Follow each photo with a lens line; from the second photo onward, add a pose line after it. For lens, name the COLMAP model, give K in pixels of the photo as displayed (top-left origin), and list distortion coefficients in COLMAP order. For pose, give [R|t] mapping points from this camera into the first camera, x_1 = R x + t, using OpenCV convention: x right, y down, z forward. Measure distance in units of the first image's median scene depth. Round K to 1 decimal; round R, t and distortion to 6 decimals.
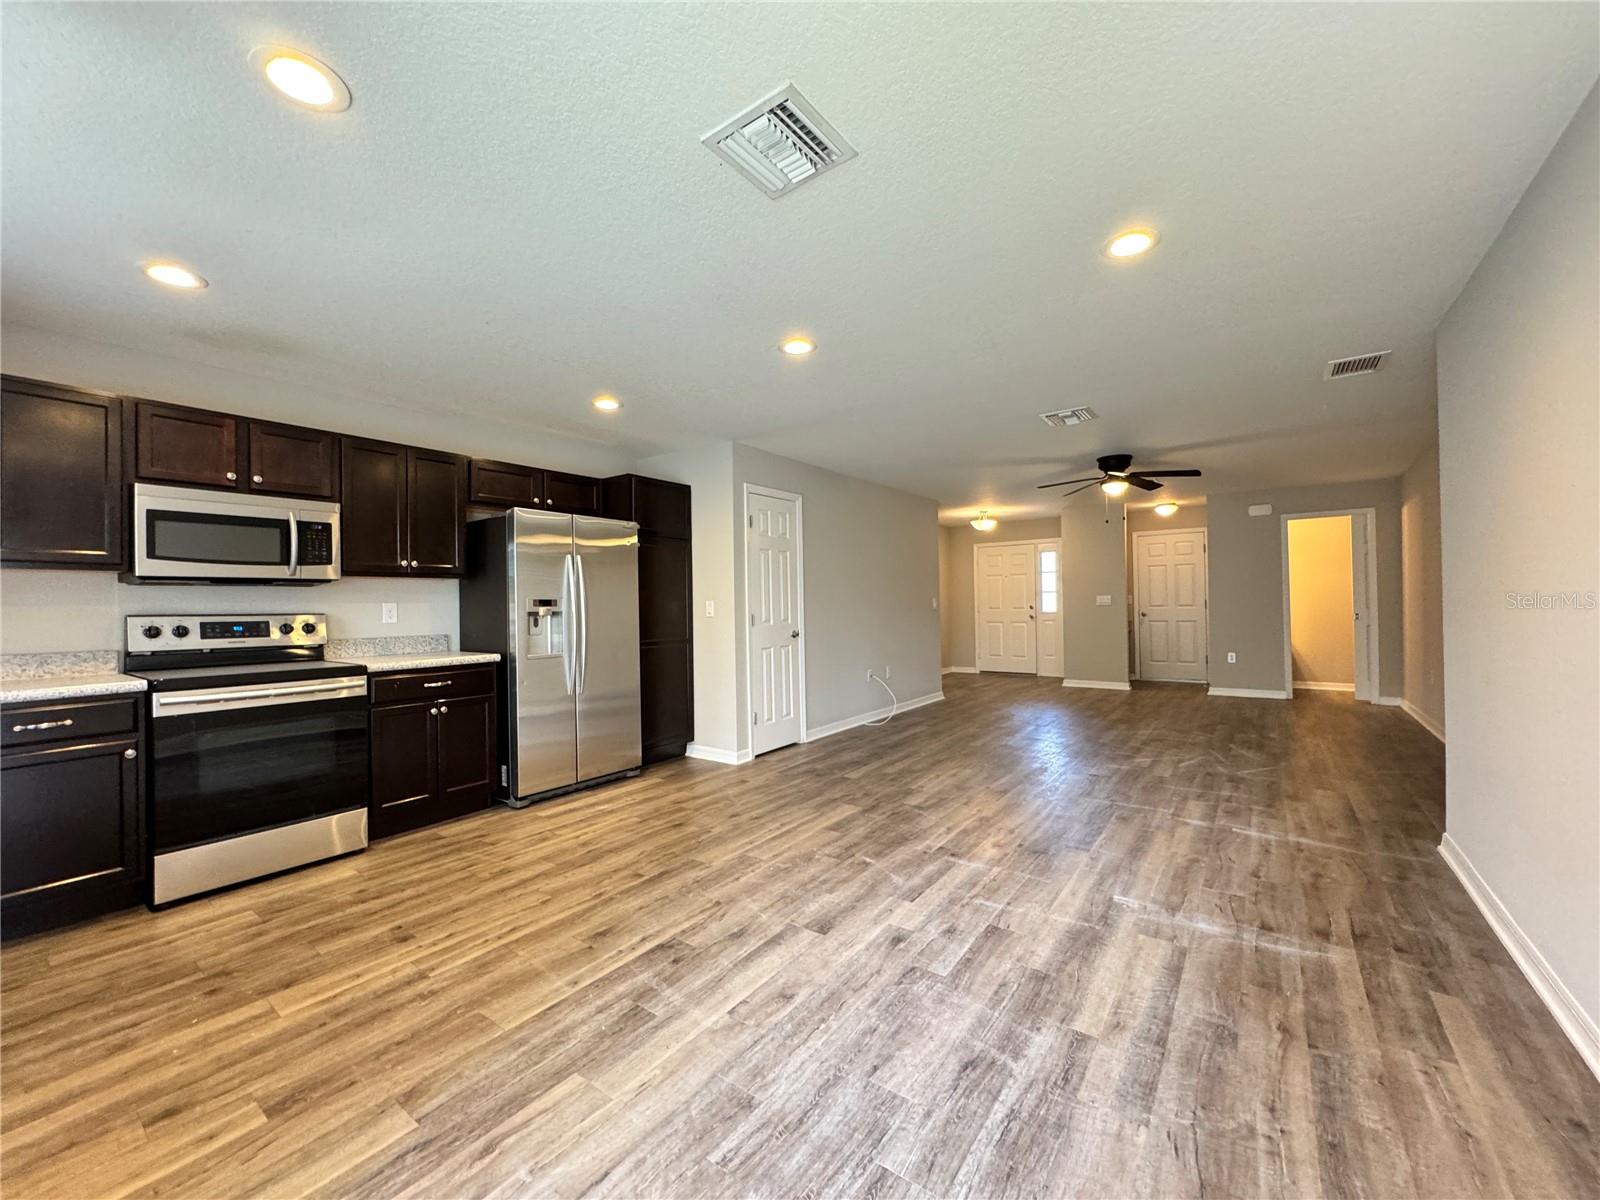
lens RADIAL K [[637.4, 0, 799.2], [0, 637.4, 600.9], [0, 0, 1]] dist [-0.004546, 0.001435]
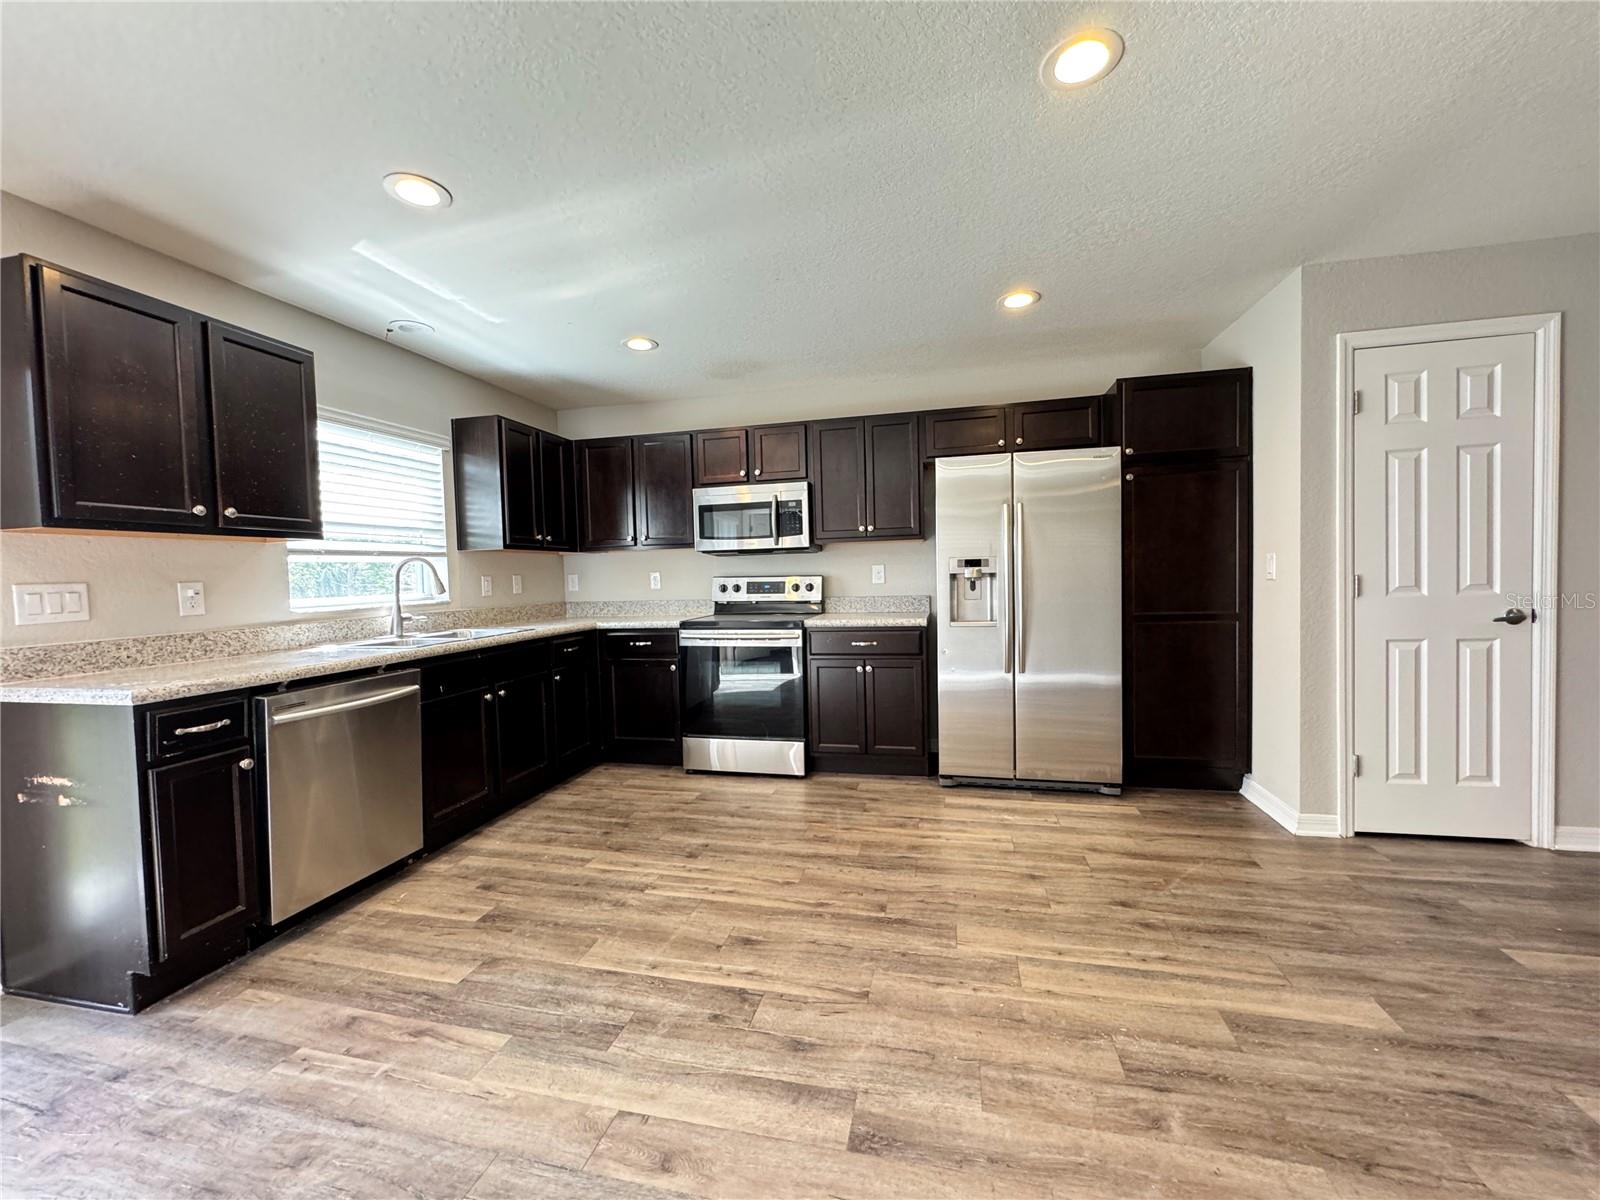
lens RADIAL K [[637.4, 0, 799.8], [0, 637.4, 596.3], [0, 0, 1]] dist [-0.004546, 0.001435]
pose [[0.382532, 0.034697, -0.923290, 0.423393], [0.025796, 0.998504, 0.048211, 0.000926], [0.923582, -0.042260, 0.381065, 0.608622]]
